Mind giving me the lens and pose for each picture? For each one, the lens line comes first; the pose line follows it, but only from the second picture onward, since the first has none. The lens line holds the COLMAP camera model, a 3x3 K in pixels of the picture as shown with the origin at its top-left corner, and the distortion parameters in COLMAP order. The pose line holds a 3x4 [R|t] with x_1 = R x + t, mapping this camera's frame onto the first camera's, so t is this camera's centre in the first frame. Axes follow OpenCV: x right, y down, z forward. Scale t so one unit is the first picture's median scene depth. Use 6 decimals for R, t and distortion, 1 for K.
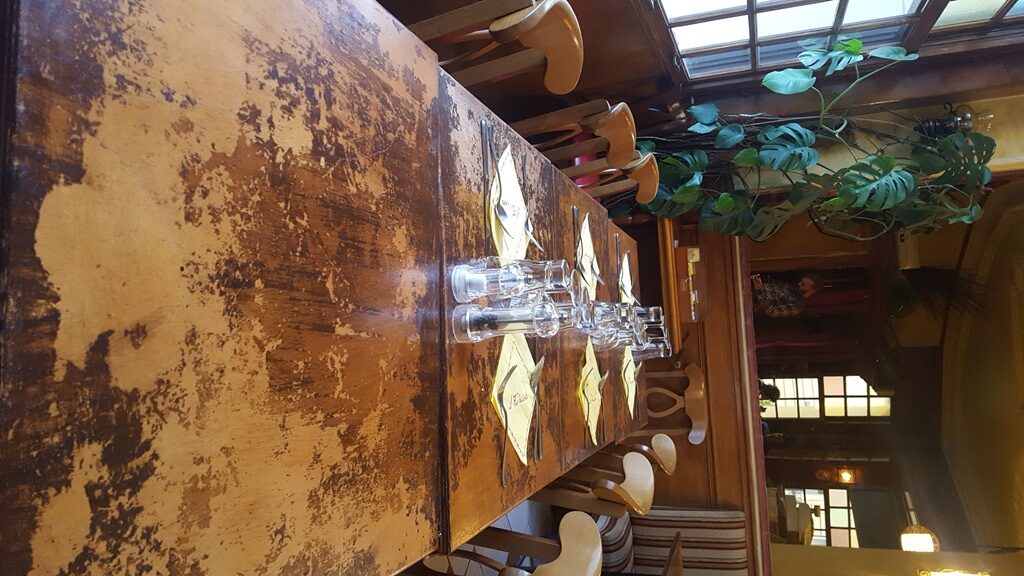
lens RADIAL K [[750.6, 0, 521.7], [0, 750.6, 287.0], [0, 0, 1]] dist [0.141308, -0.194861]
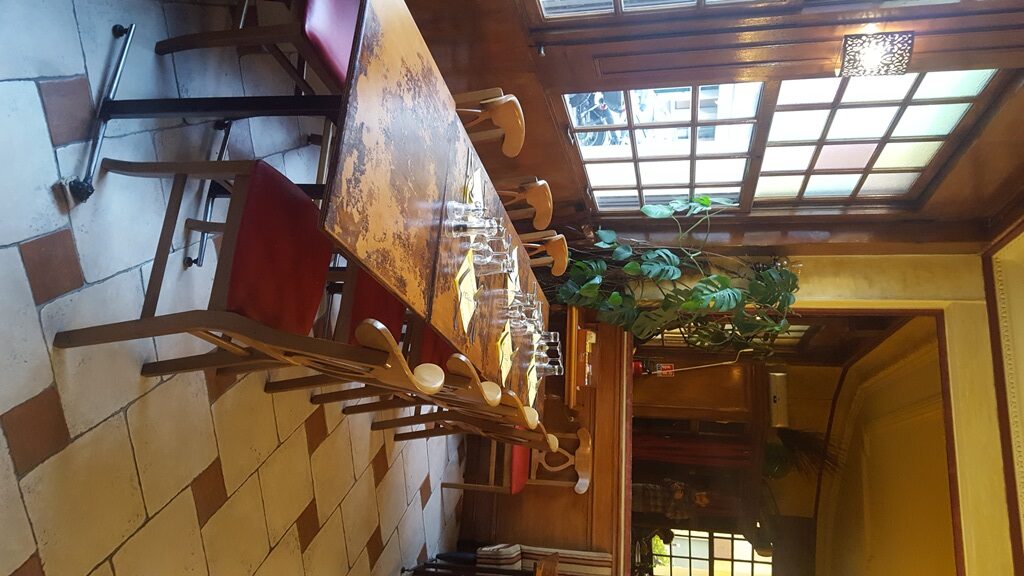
lens RADIAL K [[750.6, 0, 521.7], [0, 750.6, 287.0], [0, 0, 1]] dist [0.141308, -0.194861]
pose [[0.987498, 0.139964, 0.072512, -0.003429], [-0.118667, 0.962868, -0.242492, 0.220646], [-0.103759, 0.230856, 0.967440, -0.312398]]
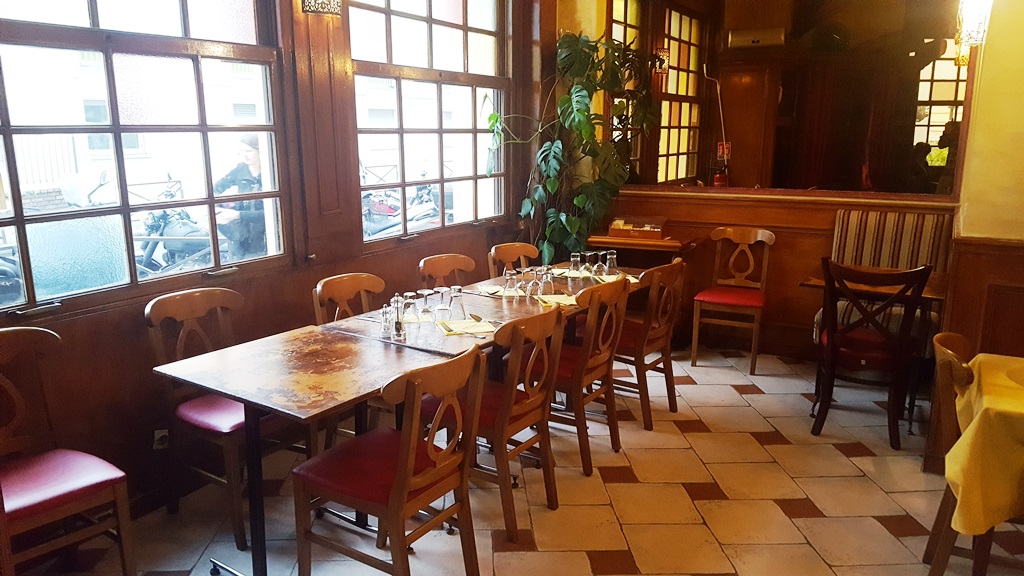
lens RADIAL K [[750.6, 0, 521.7], [0, 750.6, 287.0], [0, 0, 1]] dist [0.141308, -0.194861]
pose [[0.202225, -0.978638, 0.037065, 0.023197], [0.872400, 0.162817, -0.460878, 0.498222], [0.444998, 0.125536, 0.886689, -0.342185]]
